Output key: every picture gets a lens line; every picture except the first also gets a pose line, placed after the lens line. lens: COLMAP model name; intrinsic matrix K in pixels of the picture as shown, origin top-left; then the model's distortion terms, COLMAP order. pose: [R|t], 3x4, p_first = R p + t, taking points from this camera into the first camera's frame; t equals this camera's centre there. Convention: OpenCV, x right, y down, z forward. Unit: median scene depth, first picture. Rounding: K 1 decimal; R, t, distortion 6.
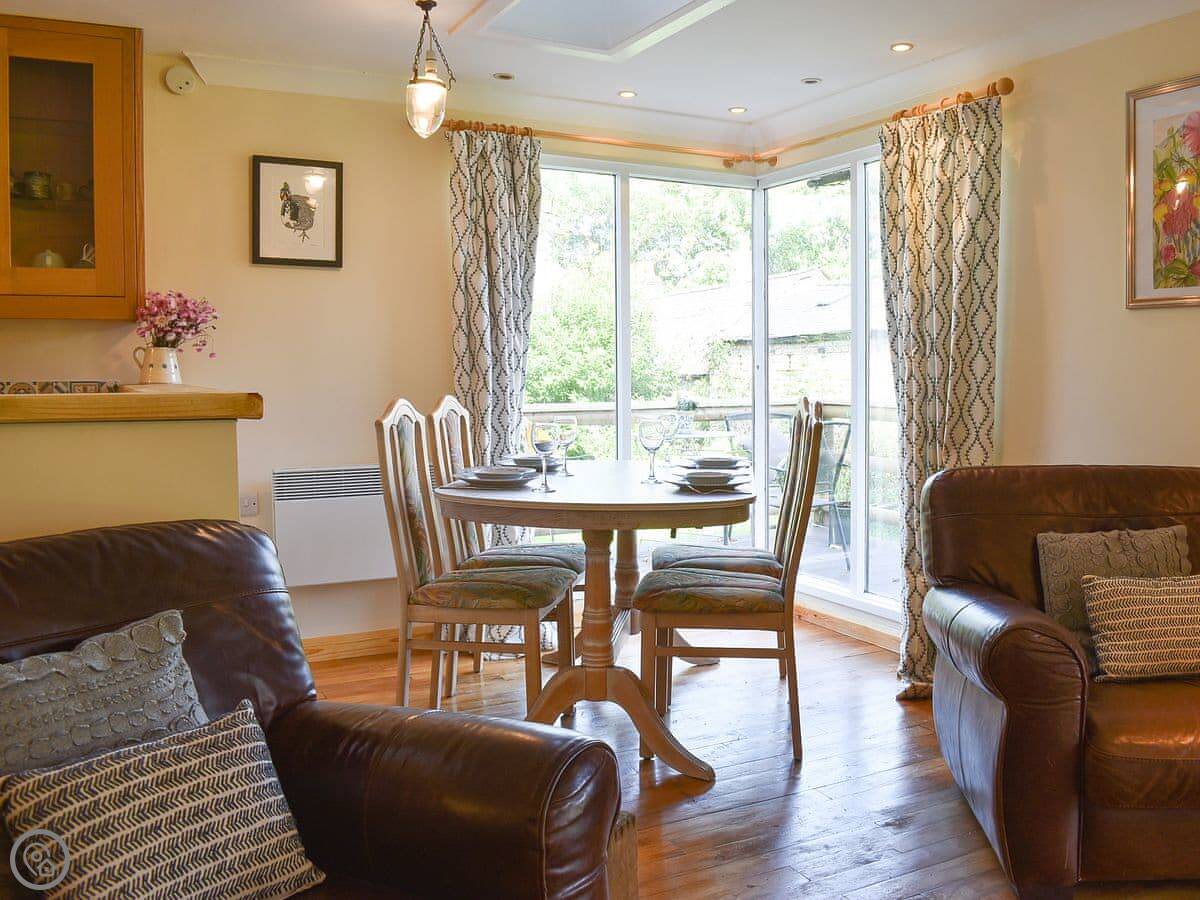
lens RADIAL K [[1055.5, 0, 663.9], [0, 1055.5, 446.5], [0, 0, 1]] dist [-0.094670, 0.006624]
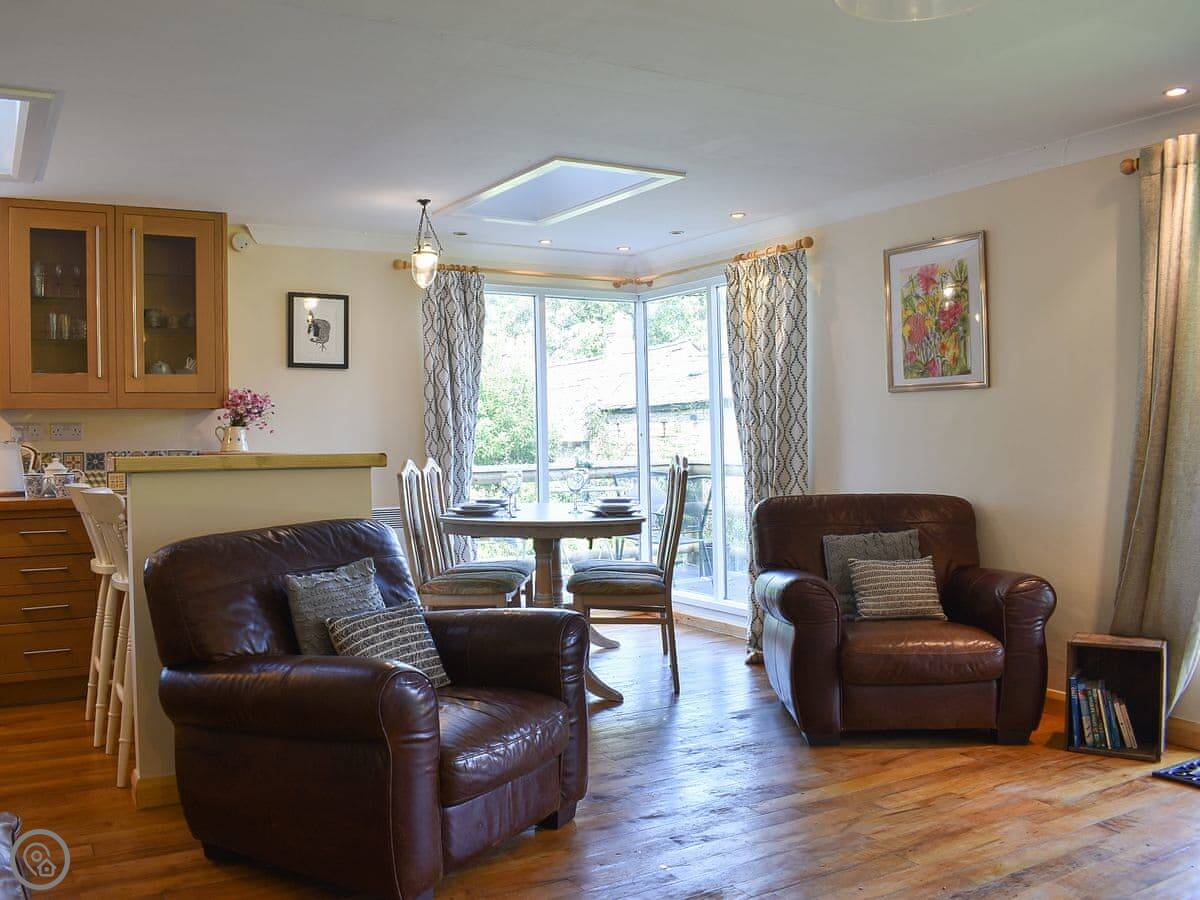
lens RADIAL K [[1054.0, 0, 529.7], [0, 1054.0, 445.7], [0, 0, 1]] dist [-0.083708, -0.010232]
pose [[0.999848, -0.015033, -0.008883, -0.056435], [0.014424, 0.997776, -0.065083, 0.032189], [0.009842, 0.064945, 0.997840, -0.458431]]
